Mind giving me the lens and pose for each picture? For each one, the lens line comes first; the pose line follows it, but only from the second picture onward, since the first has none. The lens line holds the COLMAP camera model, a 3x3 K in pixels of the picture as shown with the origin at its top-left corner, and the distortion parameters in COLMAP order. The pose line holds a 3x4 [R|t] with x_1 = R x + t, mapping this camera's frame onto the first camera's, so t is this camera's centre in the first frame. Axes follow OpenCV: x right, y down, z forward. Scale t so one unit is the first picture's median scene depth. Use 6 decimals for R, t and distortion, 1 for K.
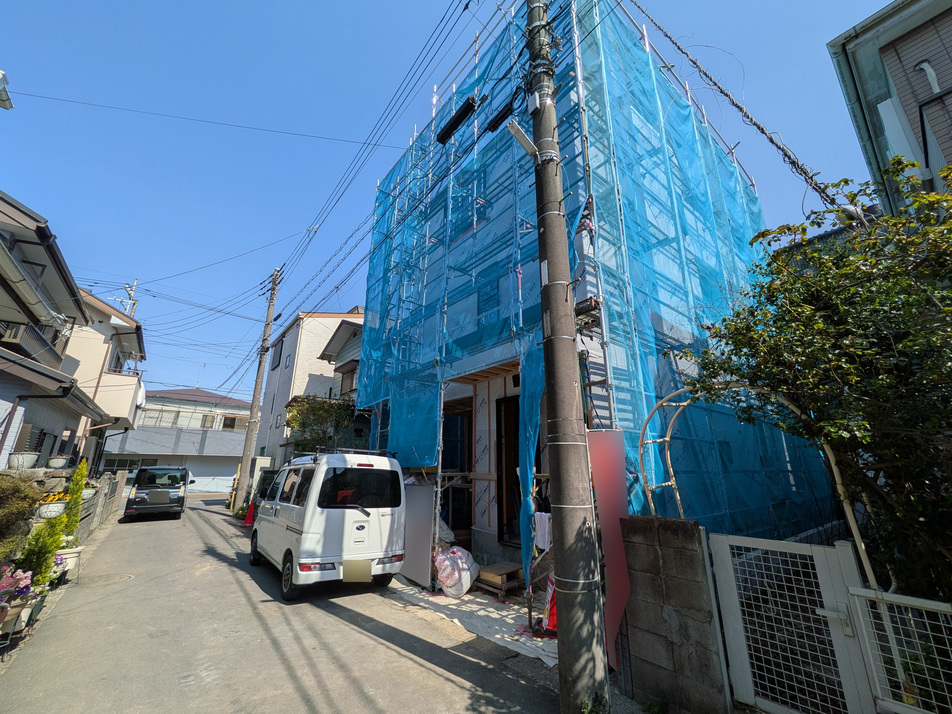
lens RADIAL K [[379.6, 0, 478.2], [0, 379.6, 356.7], [0, 0, 1]] dist [0.000464, -0.000333]
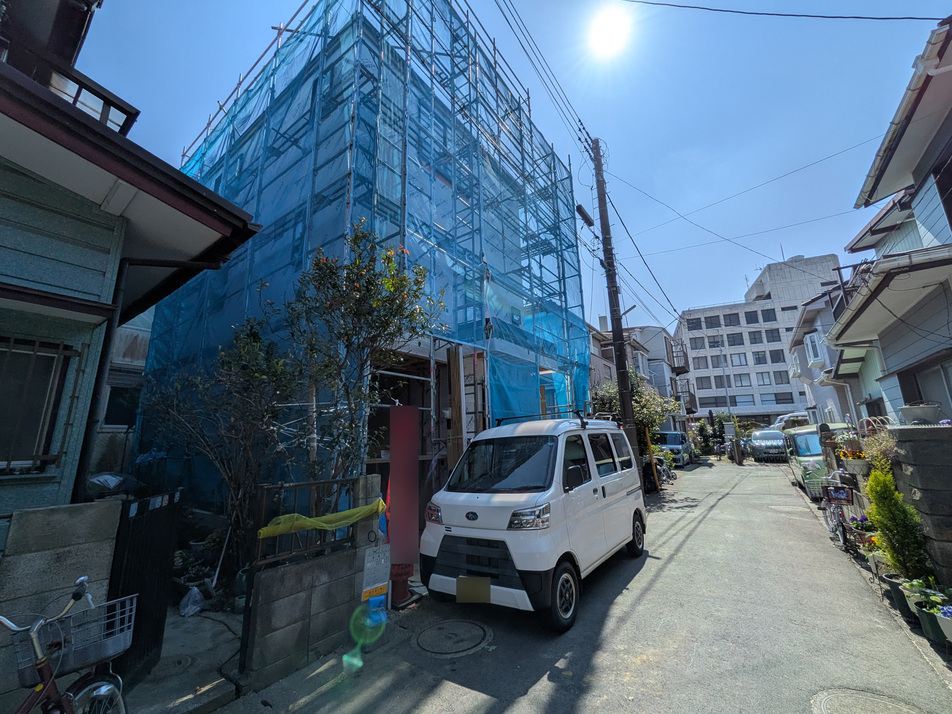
lens RADIAL K [[379.6, 0, 478.2], [0, 379.6, 356.7], [0, 0, 1]] dist [0.000464, -0.000333]
pose [[-0.268516, 0.217217, 0.938465, -1.394774], [-0.252898, 0.924172, -0.286268, 0.507272], [-0.929485, -0.314203, -0.193221, 1.669736]]
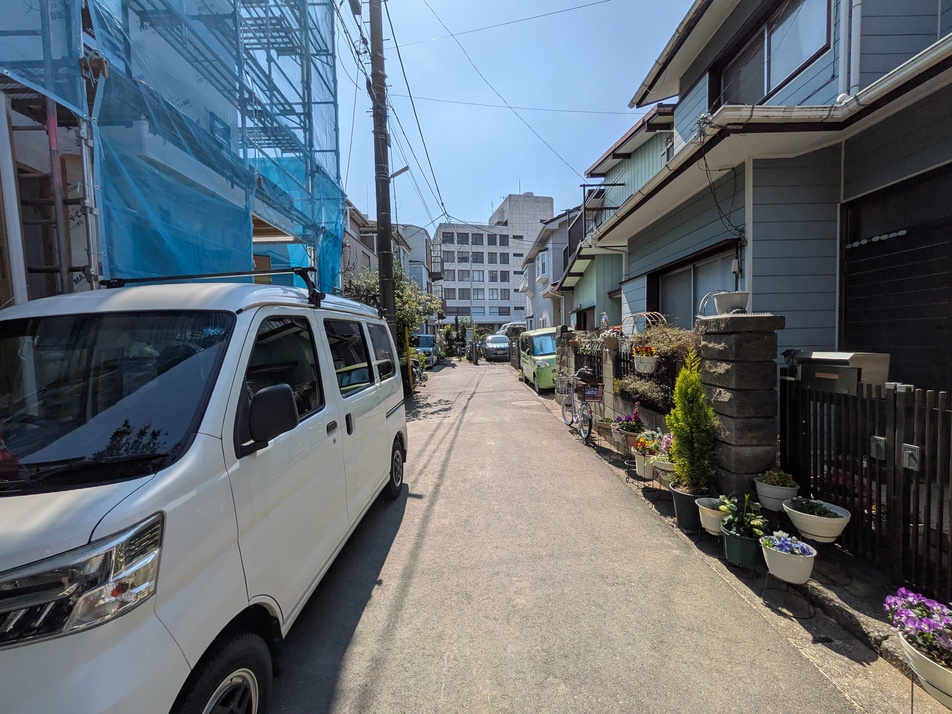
lens RADIAL K [[379.6, 0, 478.2], [0, 379.6, 356.7], [0, 0, 1]] dist [0.000464, -0.000333]
pose [[-0.779031, -0.009719, 0.626911, -1.018245], [-0.159139, 0.970201, -0.182714, 0.453448], [-0.606454, -0.242106, -0.757363, 1.423160]]
